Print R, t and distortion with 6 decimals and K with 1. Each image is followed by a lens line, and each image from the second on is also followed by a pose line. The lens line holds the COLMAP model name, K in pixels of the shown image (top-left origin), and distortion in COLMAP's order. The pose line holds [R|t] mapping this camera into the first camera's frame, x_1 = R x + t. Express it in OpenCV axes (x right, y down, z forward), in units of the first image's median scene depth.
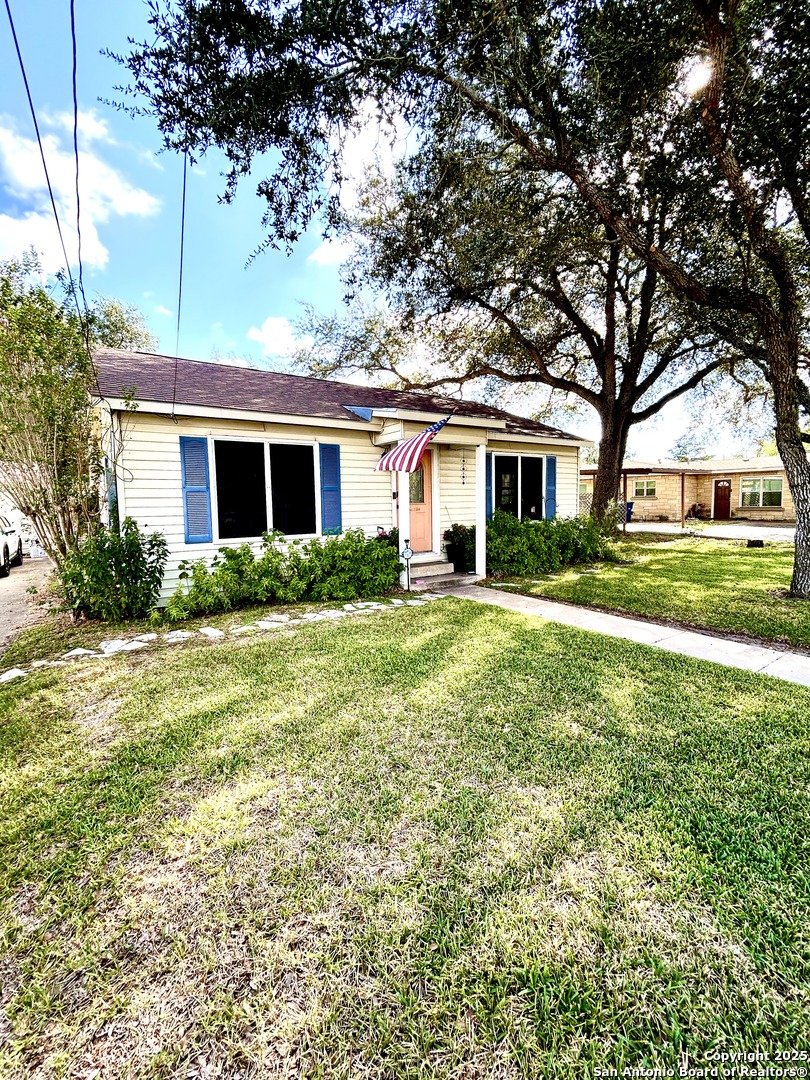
lens RADIAL K [[444.5, 0, 399.2], [0, 444.5, 535.2], [0, 0, 1]] dist [0.001479, -0.000055]
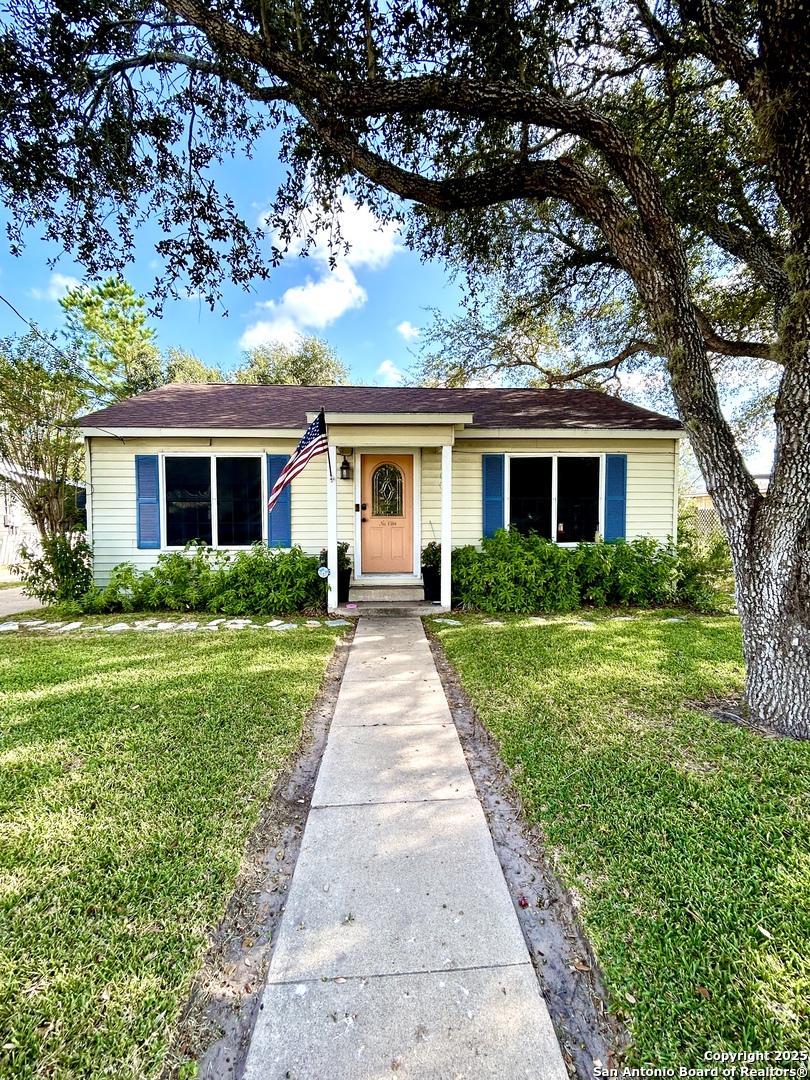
lens RADIAL K [[467.7, 0, 405.3], [0, 467.7, 539.3], [0, 0, 1]] dist [0.004356, 0.000018]
pose [[0.864933, 0.038079, -0.500440, 0.626830], [-0.050281, 0.998675, -0.010913, -0.022756], [0.499362, 0.034602, 0.865702, 0.262543]]
